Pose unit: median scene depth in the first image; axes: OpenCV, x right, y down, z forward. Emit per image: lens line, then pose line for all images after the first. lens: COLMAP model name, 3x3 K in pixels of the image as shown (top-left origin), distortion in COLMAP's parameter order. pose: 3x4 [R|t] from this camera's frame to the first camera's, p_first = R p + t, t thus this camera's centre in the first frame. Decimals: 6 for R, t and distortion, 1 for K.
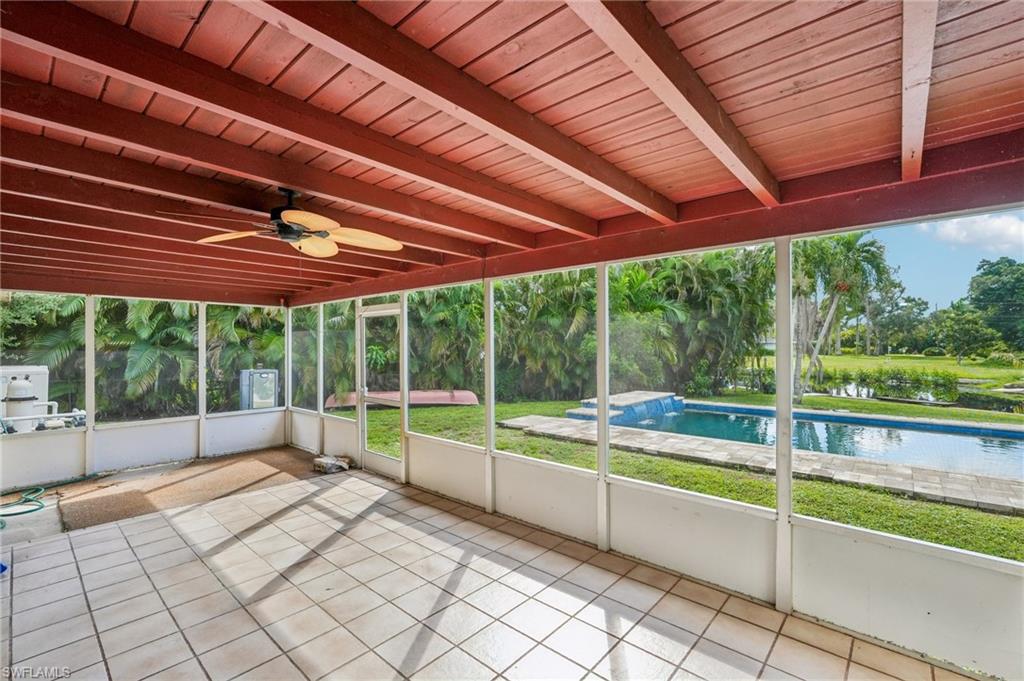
lens RADIAL K [[446.4, 0, 510.4], [0, 446.4, 345.3], [0, 0, 1]] dist [-0.004813, 0.000992]
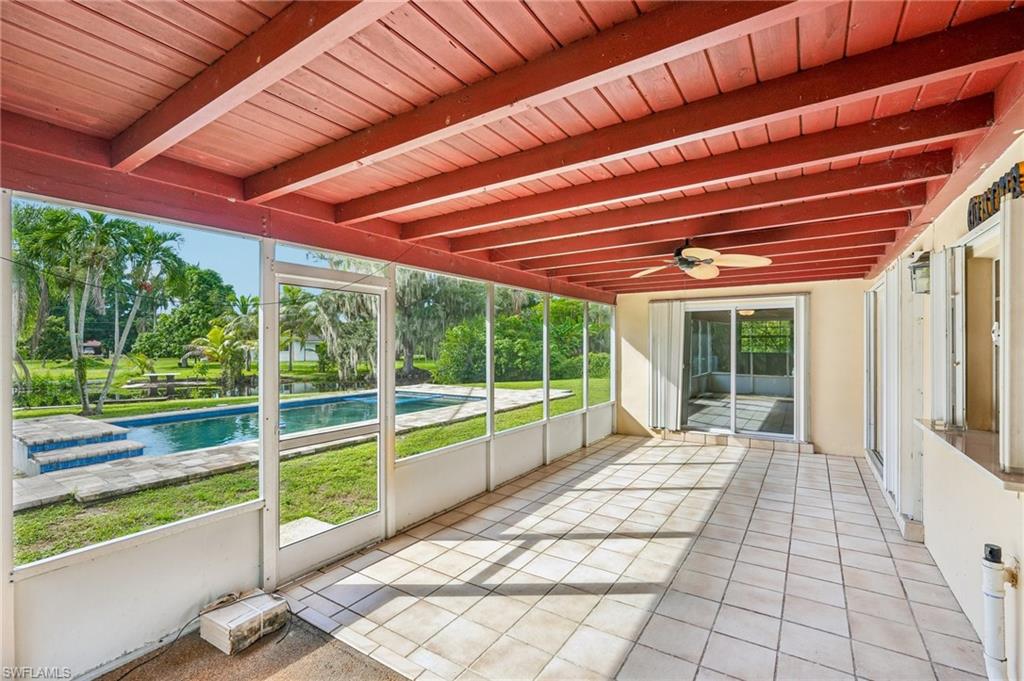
lens RADIAL K [[446.4, 0, 513.0], [0, 446.4, 342.6], [0, 0, 1]] dist [-0.004813, 0.000992]
pose [[-0.136214, 0.010765, 0.990621, -1.202230], [0.003414, 0.999940, -0.010397, 0.011256], [-0.990674, 0.001966, -0.136243, 1.122649]]
